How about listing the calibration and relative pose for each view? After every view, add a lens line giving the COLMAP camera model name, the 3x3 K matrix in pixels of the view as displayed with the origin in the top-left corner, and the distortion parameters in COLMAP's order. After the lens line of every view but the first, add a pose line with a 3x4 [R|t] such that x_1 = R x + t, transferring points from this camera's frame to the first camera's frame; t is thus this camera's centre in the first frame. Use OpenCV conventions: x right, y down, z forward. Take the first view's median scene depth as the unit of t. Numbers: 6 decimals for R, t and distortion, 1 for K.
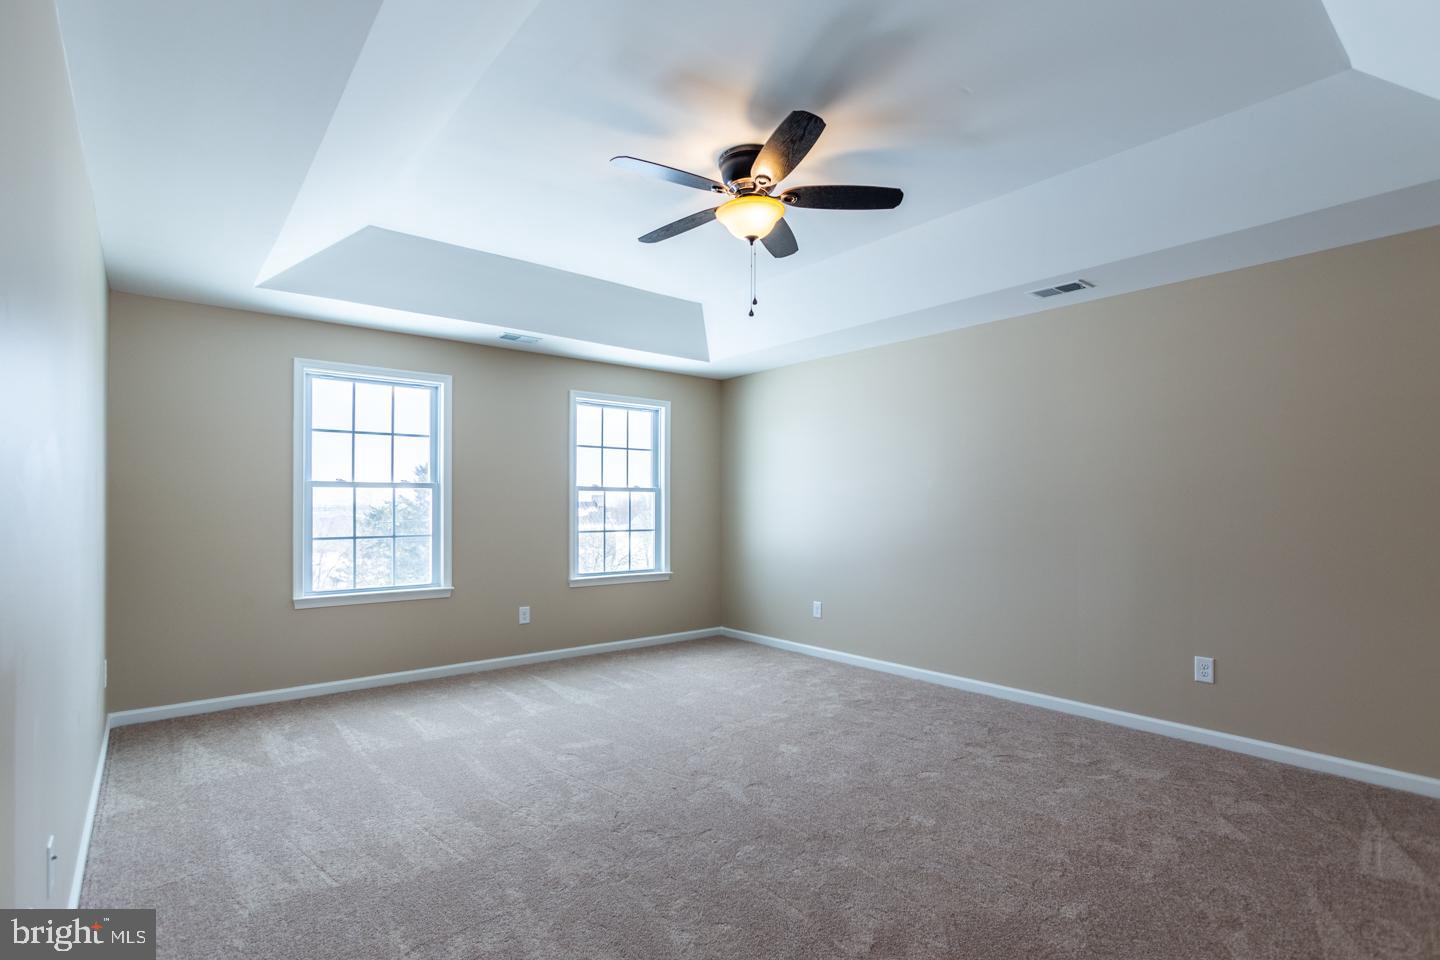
lens RADIAL K [[698.4, 0, 719.7], [0, 698.4, 492.0], [0, 0, 1]] dist [-0.005475, 0.000741]
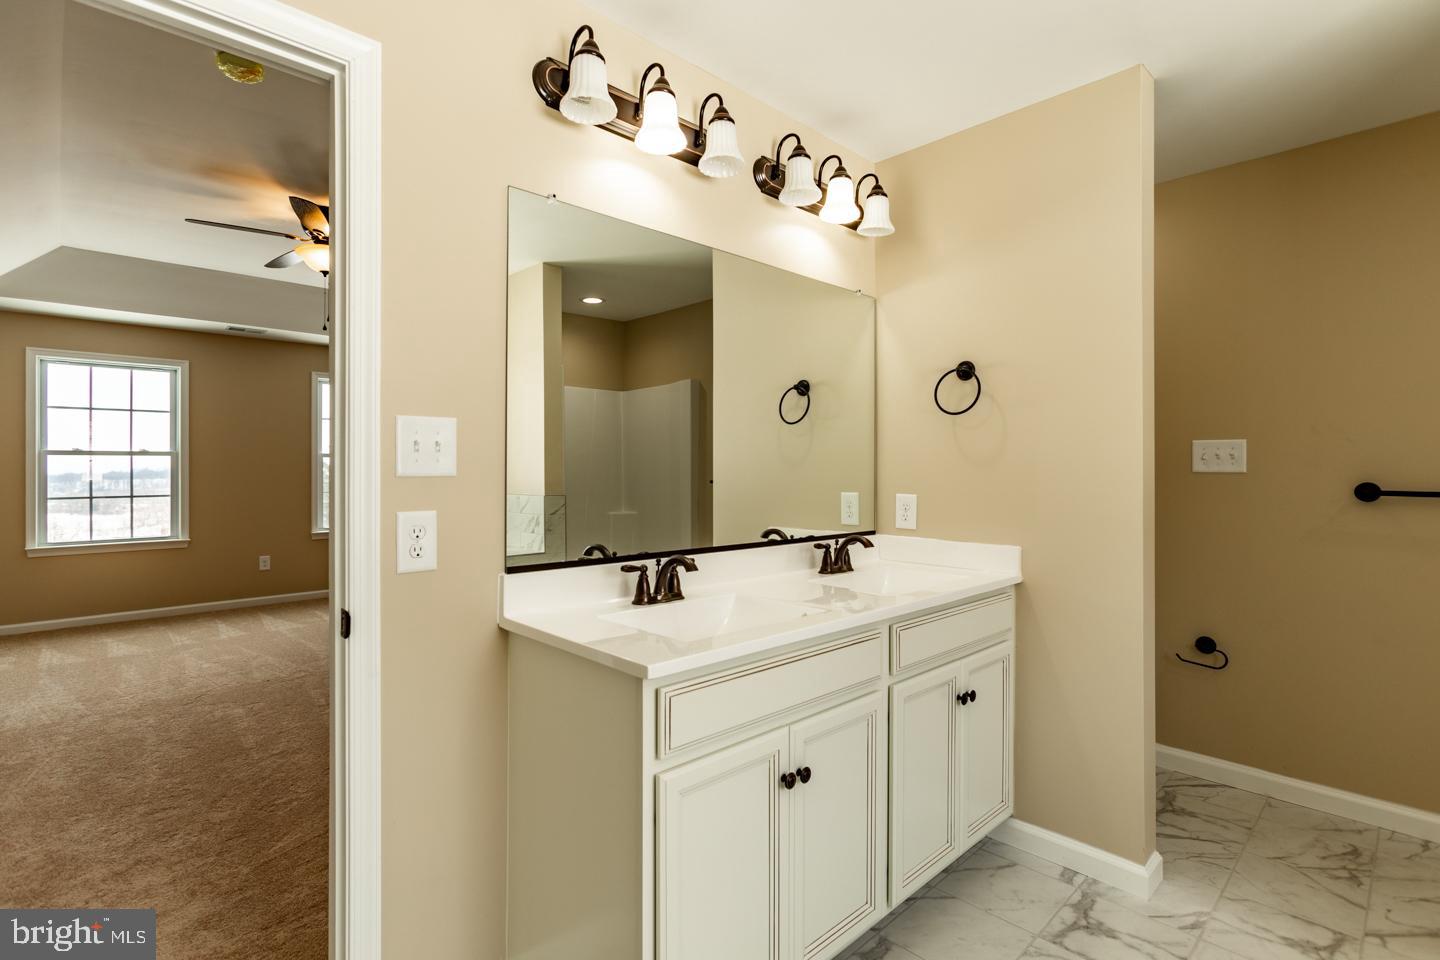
lens RADIAL K [[698.4, 0, 738.1], [0, 698.4, 457.4], [0, 0, 1]] dist [-0.005475, 0.000741]
pose [[0.996970, -0.001132, 0.077785, 0.473532], [0.000905, 0.999995, 0.002958, -0.005455], [-0.077788, -0.002879, 0.996966, -0.261613]]
